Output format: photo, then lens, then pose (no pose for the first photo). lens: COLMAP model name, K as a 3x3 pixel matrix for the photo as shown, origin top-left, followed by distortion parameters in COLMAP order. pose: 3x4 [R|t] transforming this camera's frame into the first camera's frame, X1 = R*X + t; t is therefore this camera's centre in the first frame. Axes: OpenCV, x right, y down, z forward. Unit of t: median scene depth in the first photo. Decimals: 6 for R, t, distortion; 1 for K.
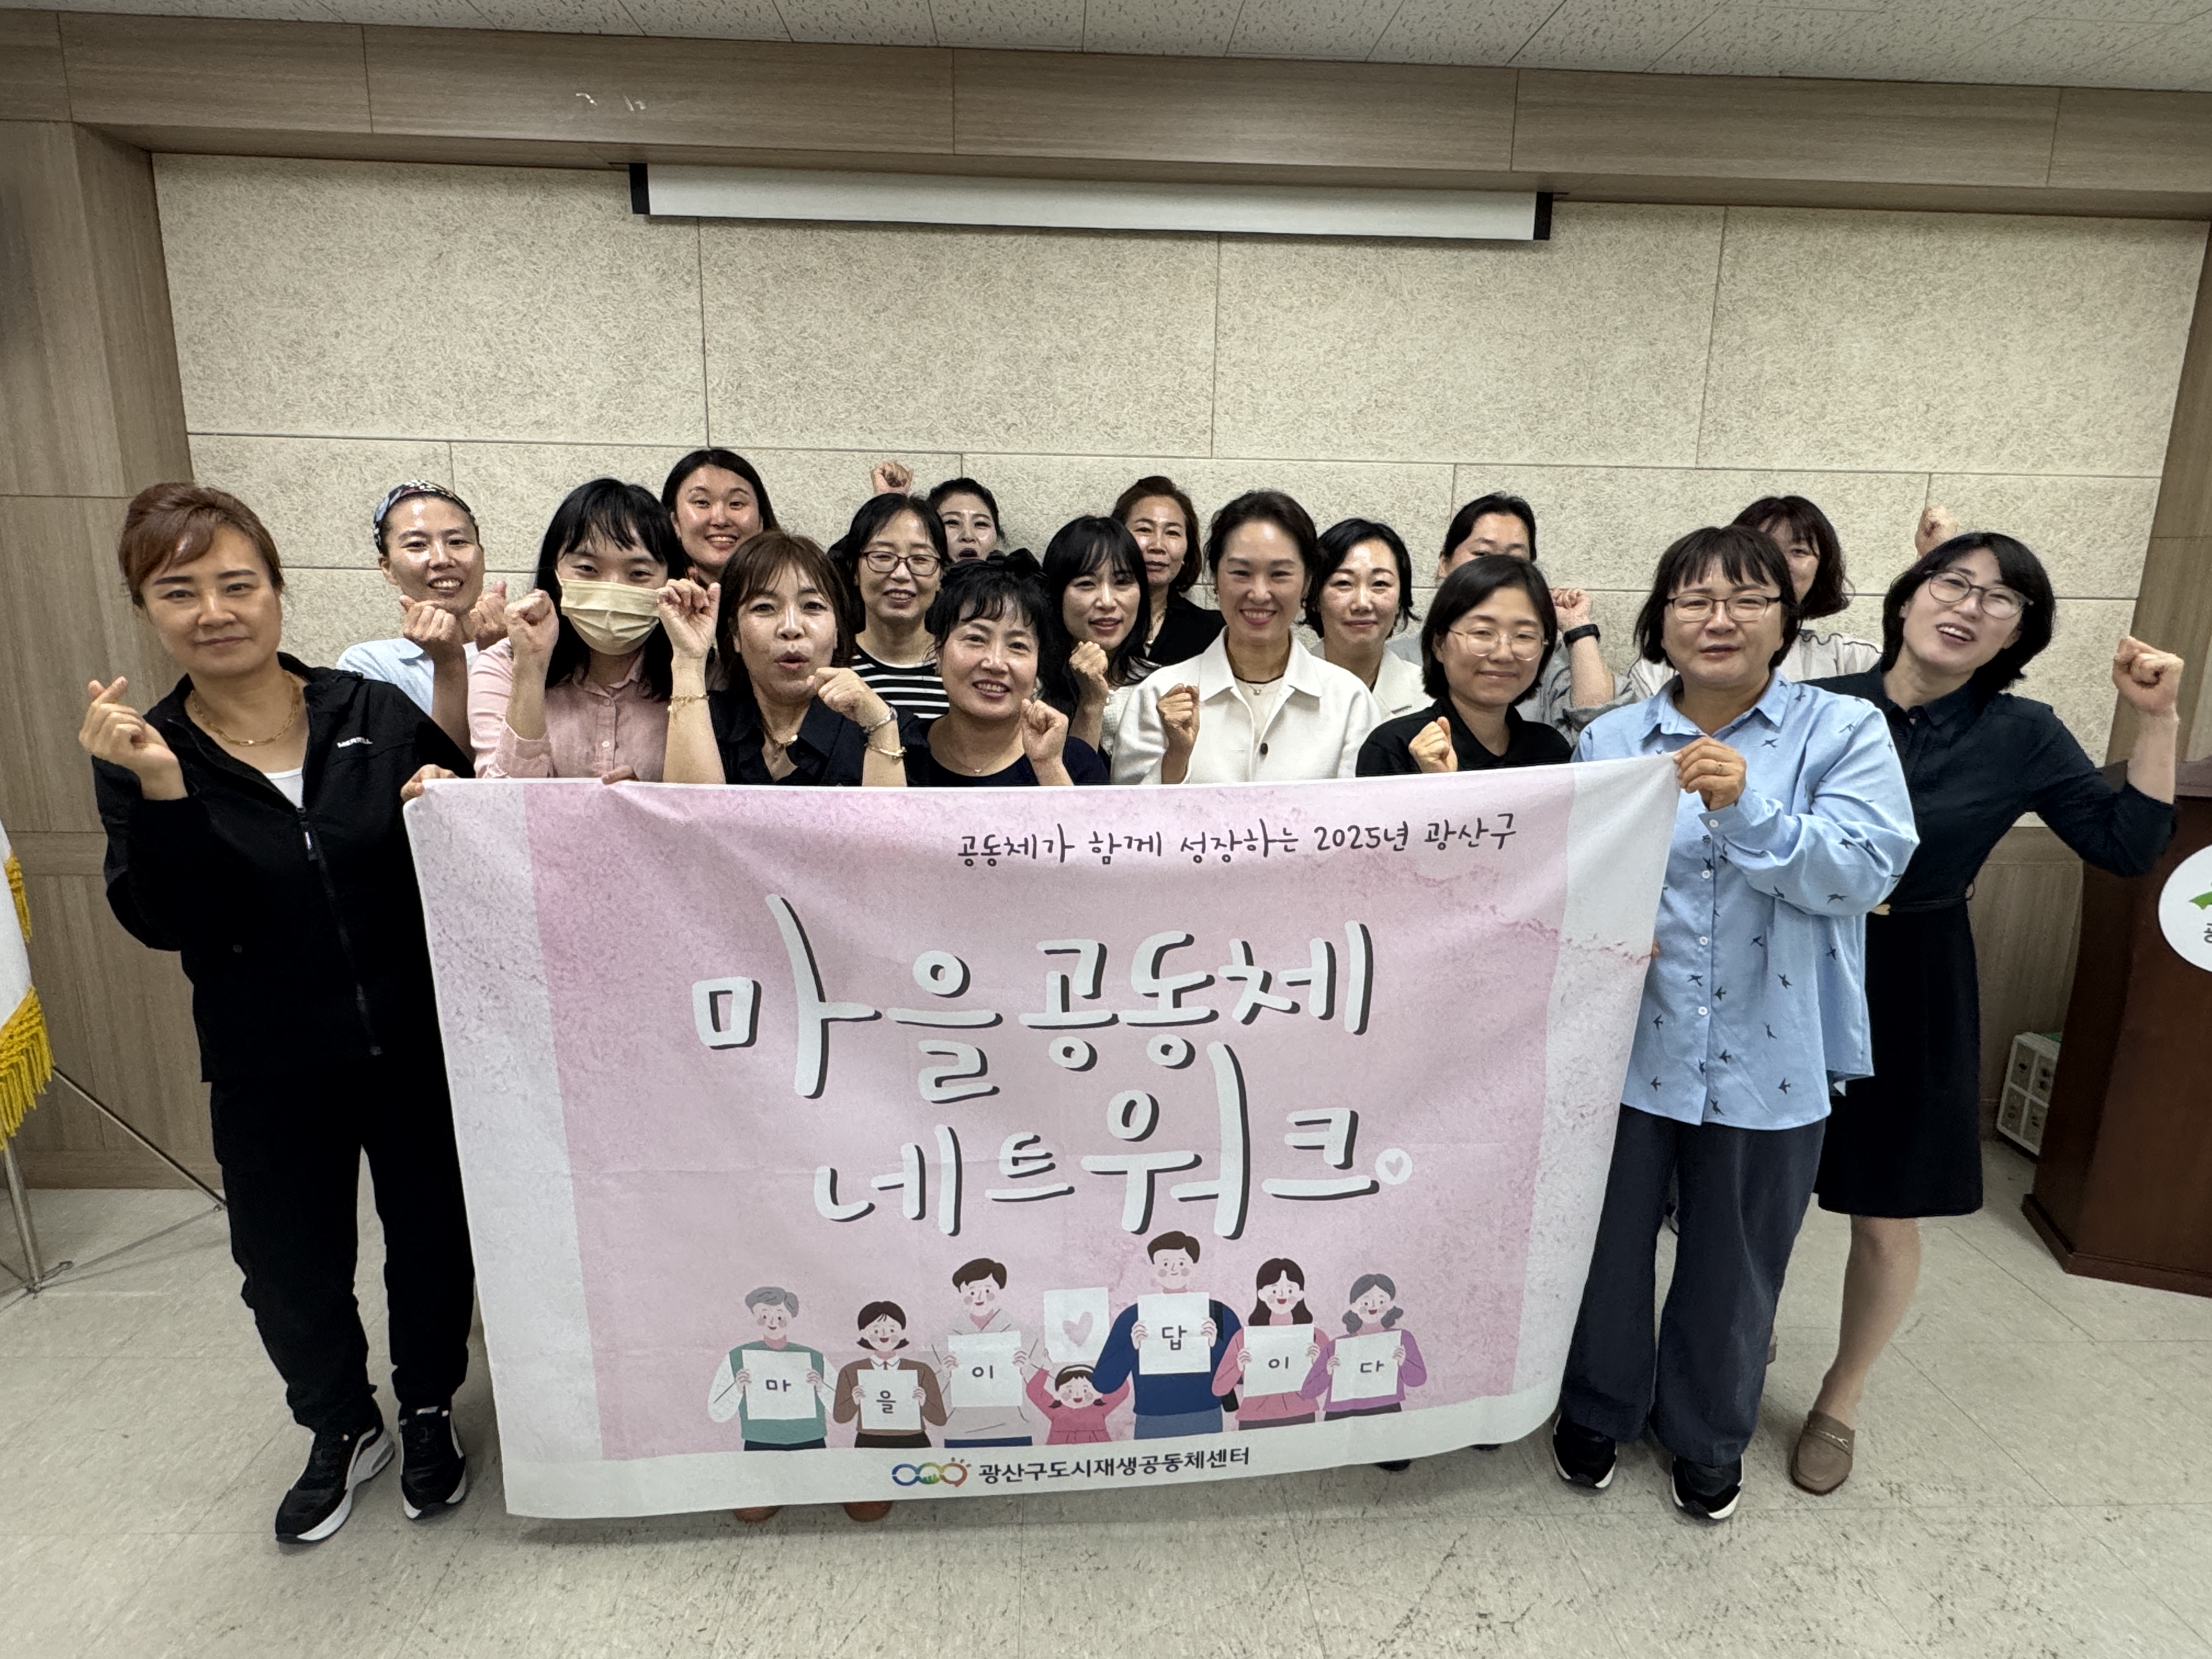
lens RADIAL K [[1232.3, 0, 1105.8], [0, 1232.3, 839.2], [0, 0, 1]] dist [-0.002706, 0.001033]
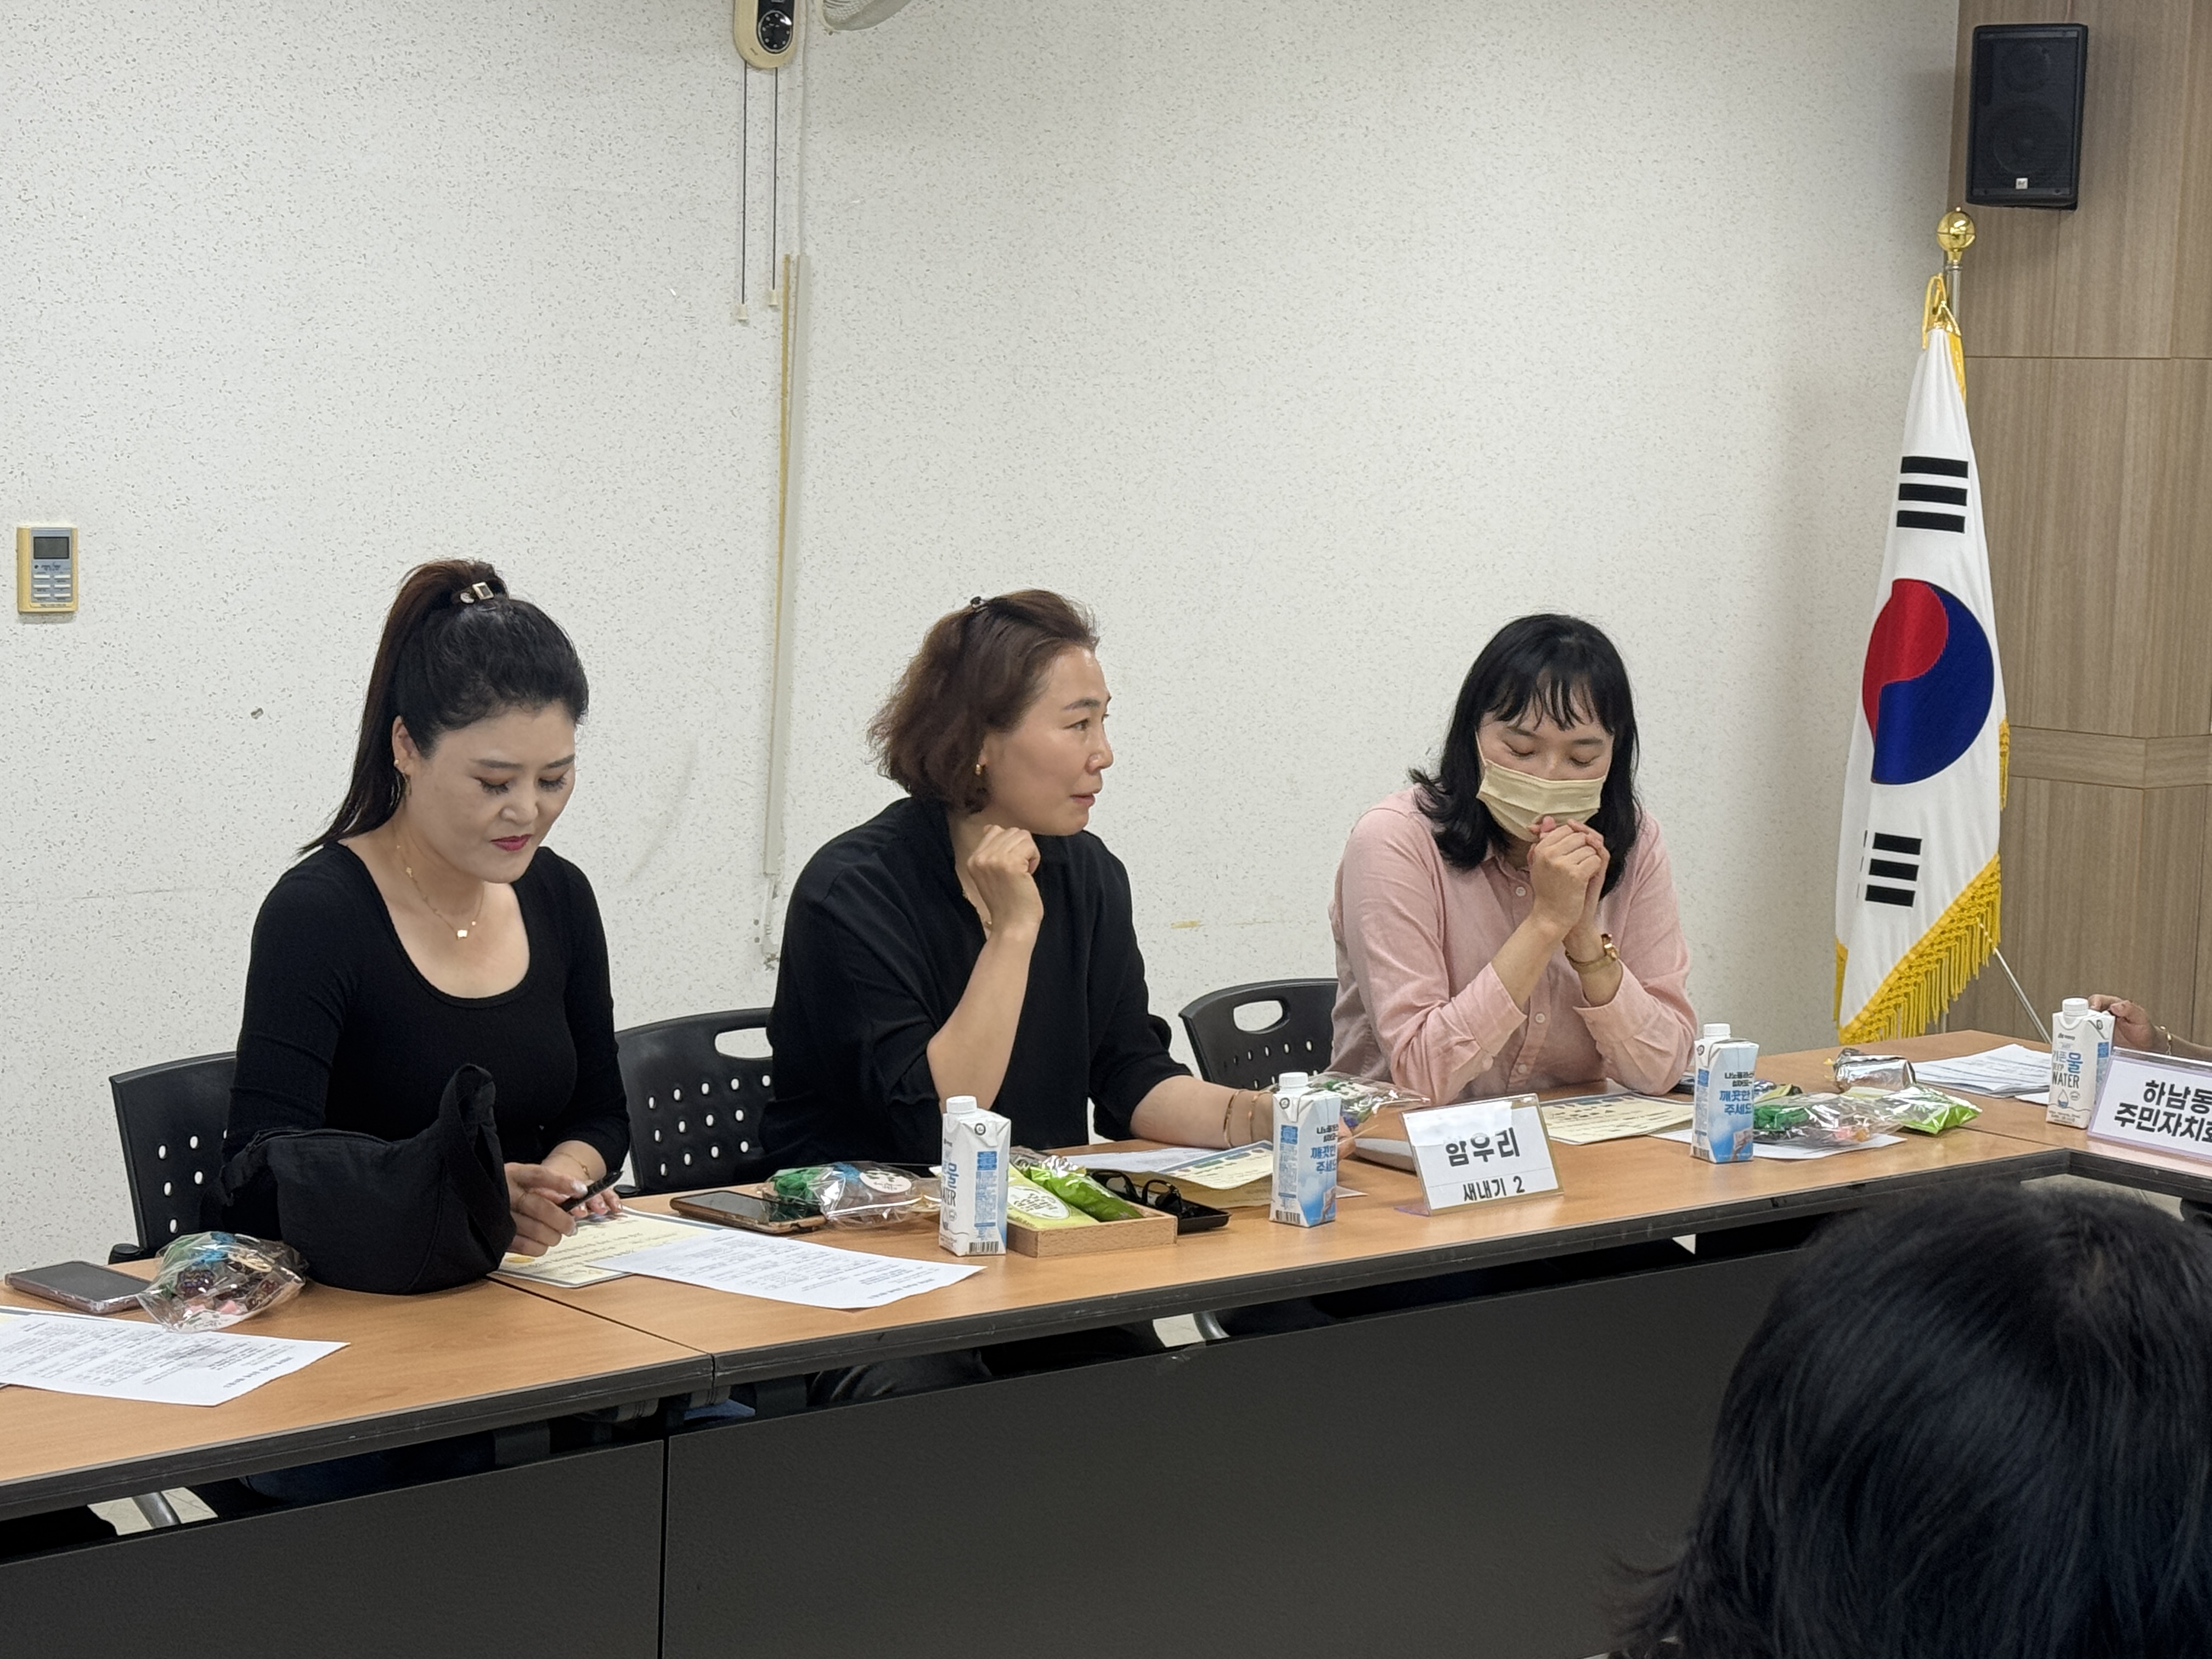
lens RADIAL K [[4194.8, 0, 1107.5], [0, 4194.8, 838.6], [0, 0, 1]] dist [0.125343, 0.000000]
pose [[0.620850, 0.083158, -0.779506, 1.111628], [-0.185999, 0.981590, -0.043426, 0.329564], [0.761544, 0.171949, 0.624888, -1.398697]]
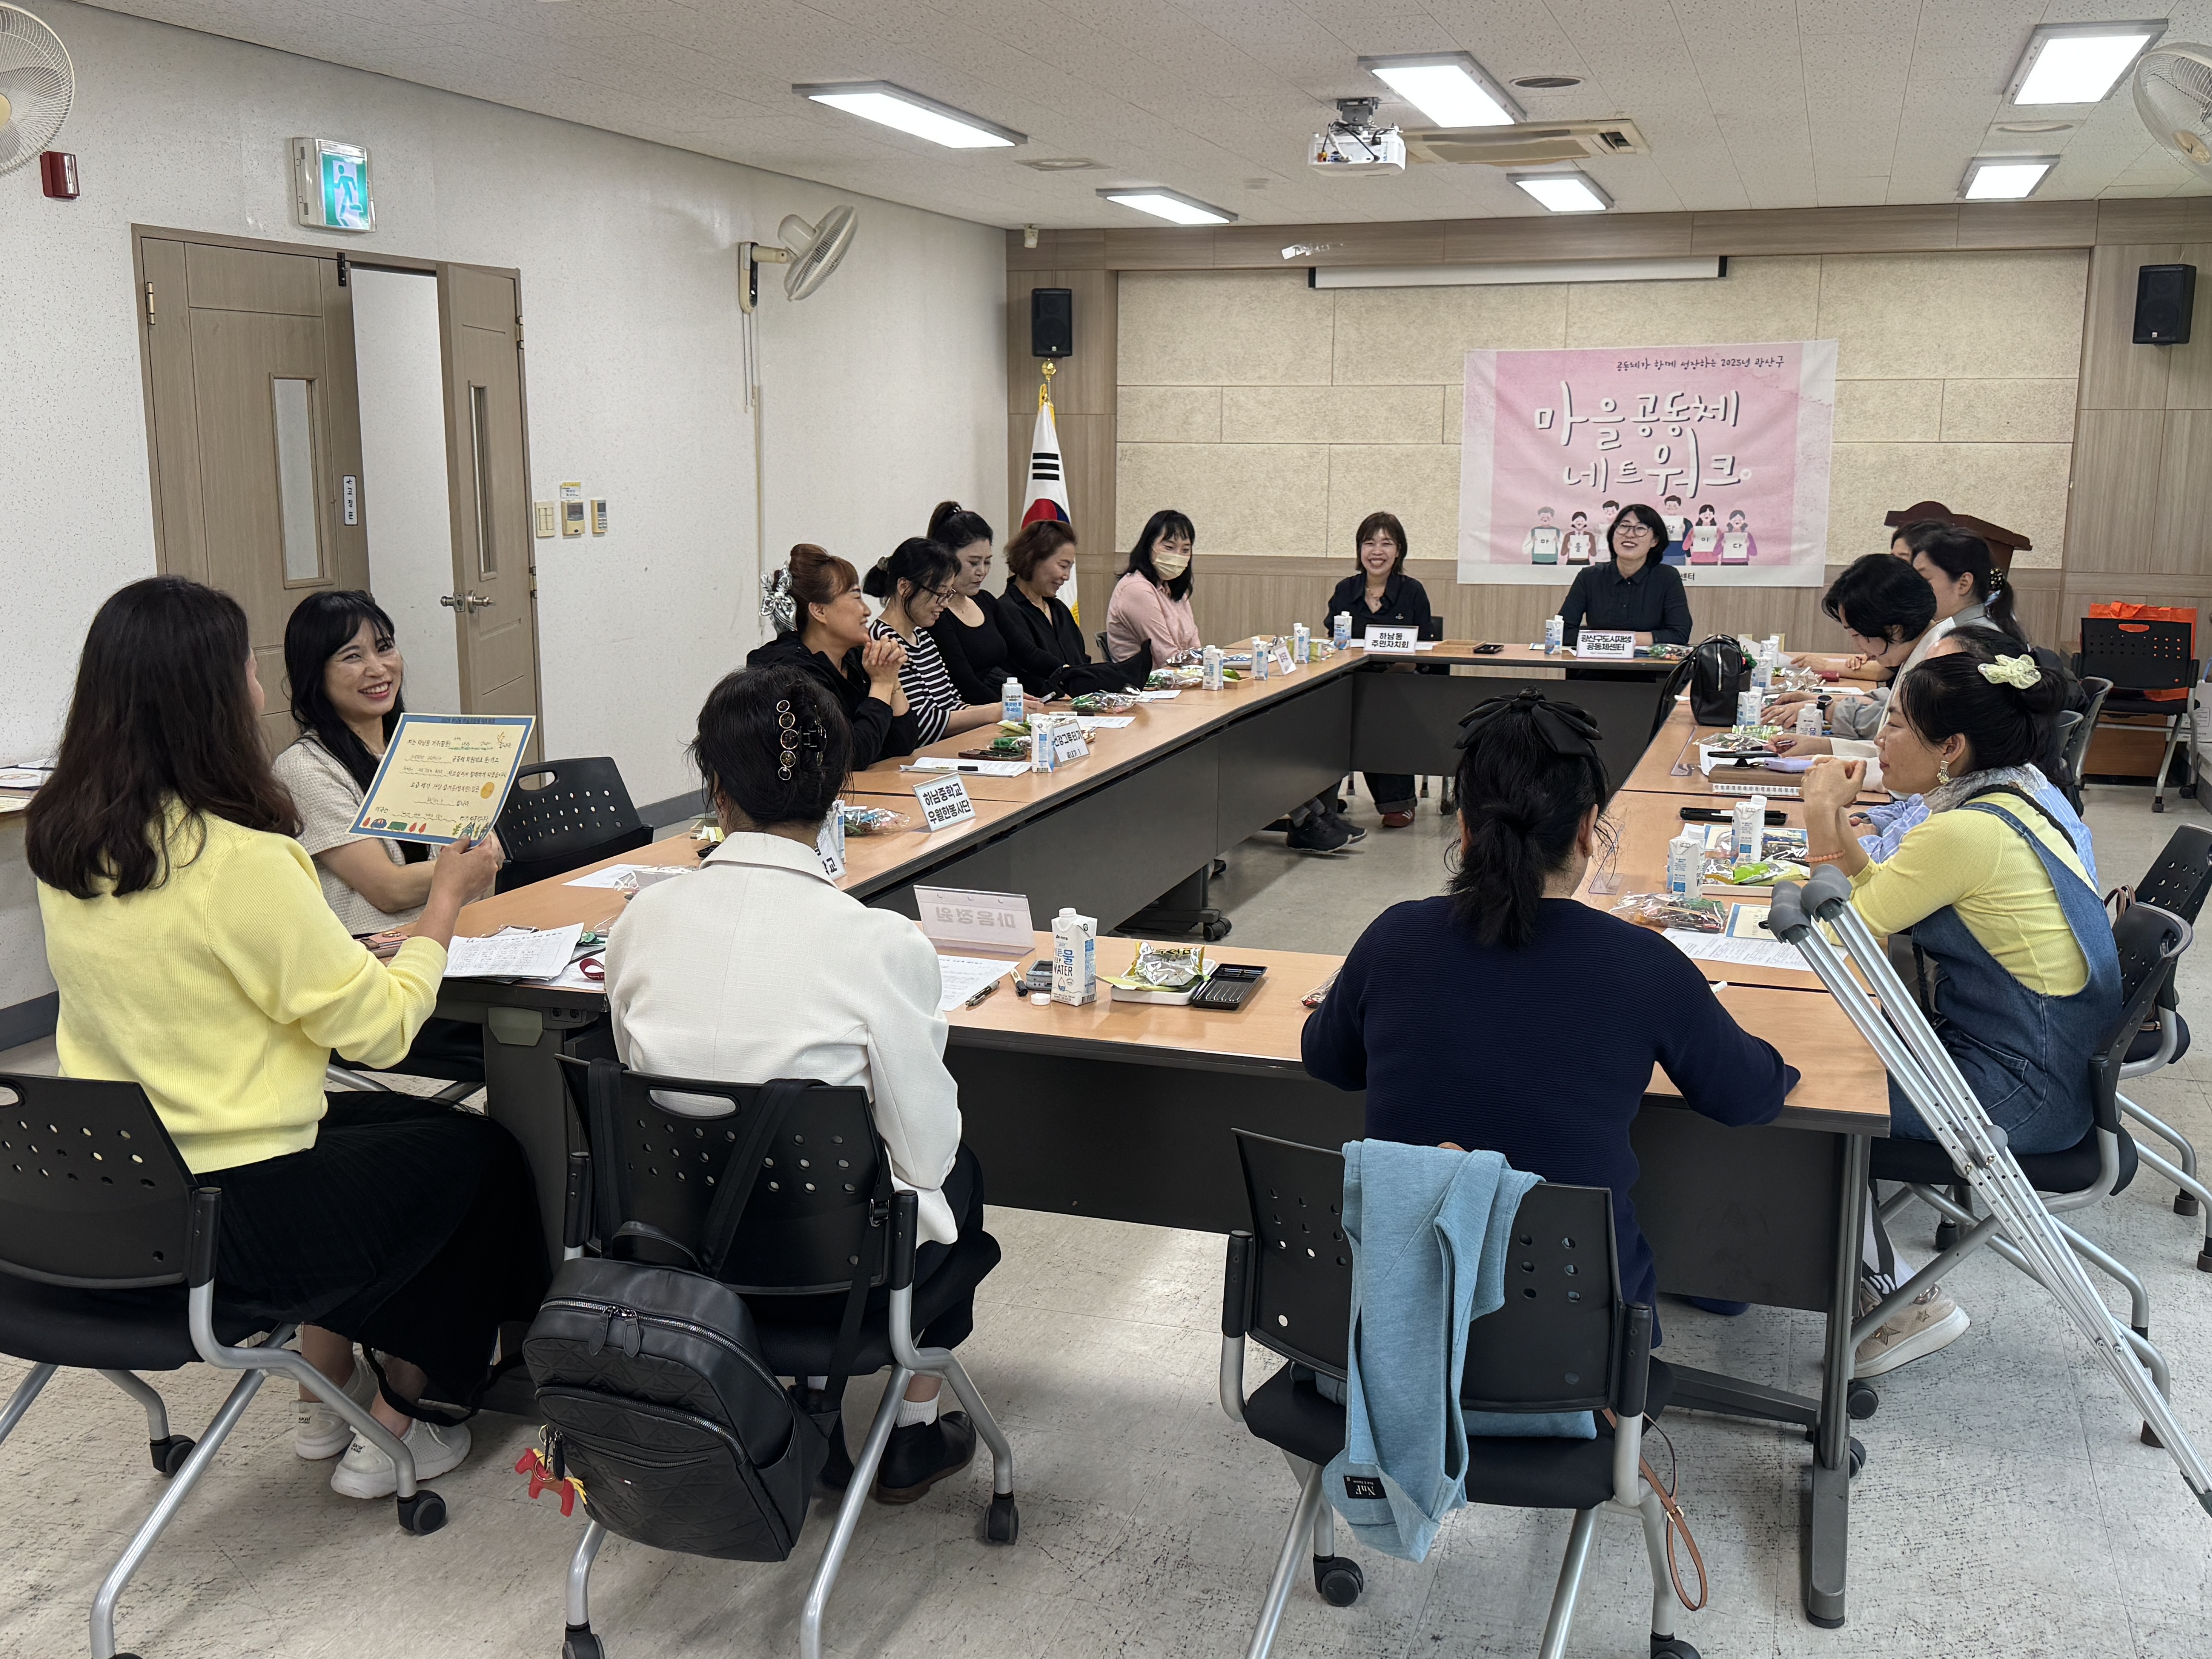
lens RADIAL K [[2215.9, 0, 1095.8], [0, 2215.9, 831.5], [0, 0, 1]] dist [0.012757, 0.000000]
pose [[0.927244, 0.048971, -0.371242, 0.816972], [-0.066035, 0.997259, -0.033384, 0.655215], [0.368589, 0.055470, 0.927936, -2.863746]]
